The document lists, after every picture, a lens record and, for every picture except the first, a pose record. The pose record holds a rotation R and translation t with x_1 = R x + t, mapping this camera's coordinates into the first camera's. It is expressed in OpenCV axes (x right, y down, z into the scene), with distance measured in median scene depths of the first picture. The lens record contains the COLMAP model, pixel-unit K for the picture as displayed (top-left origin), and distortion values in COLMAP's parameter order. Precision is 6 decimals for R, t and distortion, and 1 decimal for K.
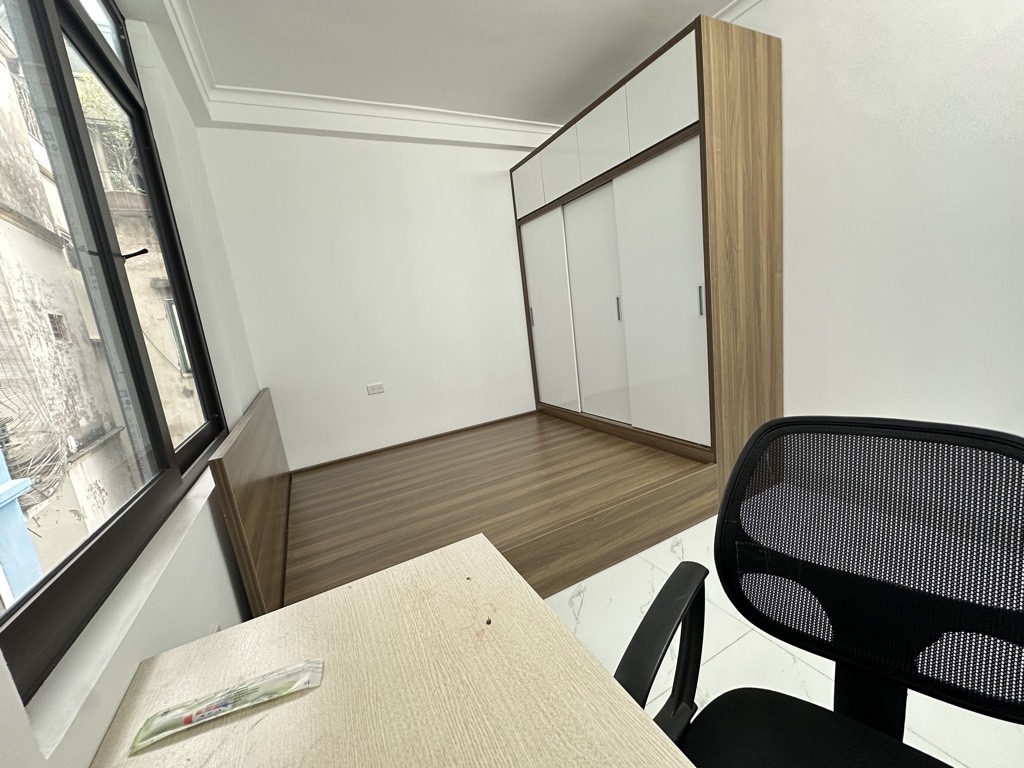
lens RADIAL K [[404.2, 0, 512.0], [0, 404.2, 386.7], [0, 0, 1]] dist [-0.000933, 0.000289]
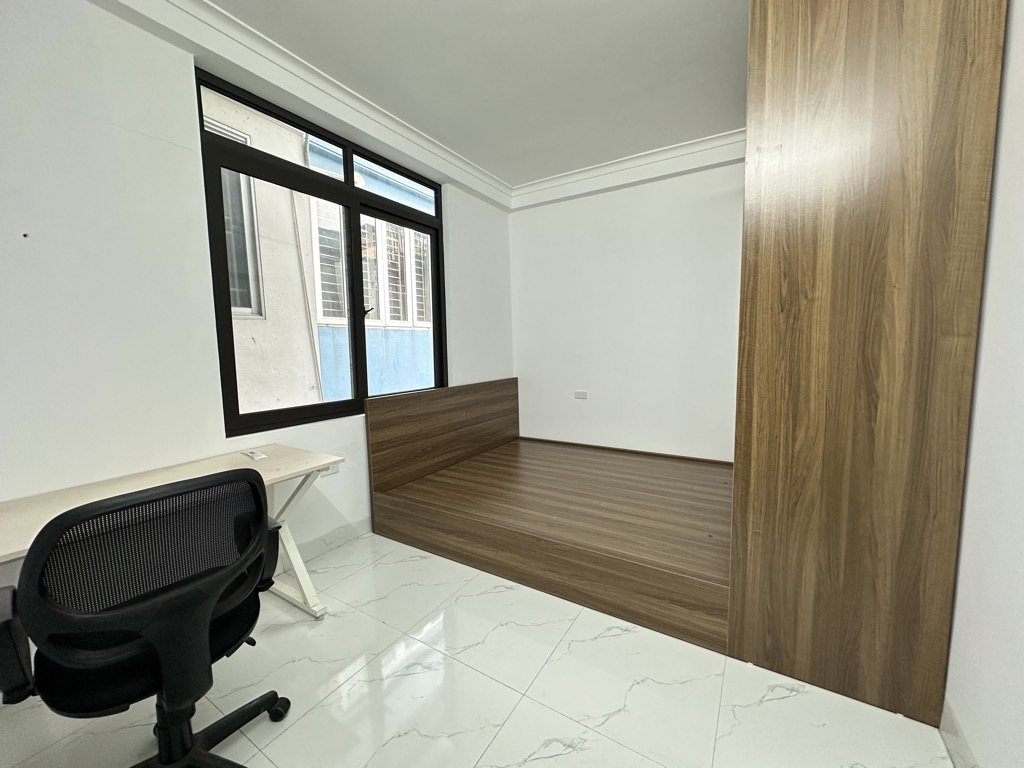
lens RADIAL K [[404.2, 0, 514.5], [0, 404.2, 387.0], [0, 0, 1]] dist [-0.000933, 0.000289]
pose [[0.512317, 0.200243, -0.835125, 0.830020], [-0.200886, 0.973401, 0.110162, -0.160743], [0.834971, 0.111327, 0.538916, 0.236100]]
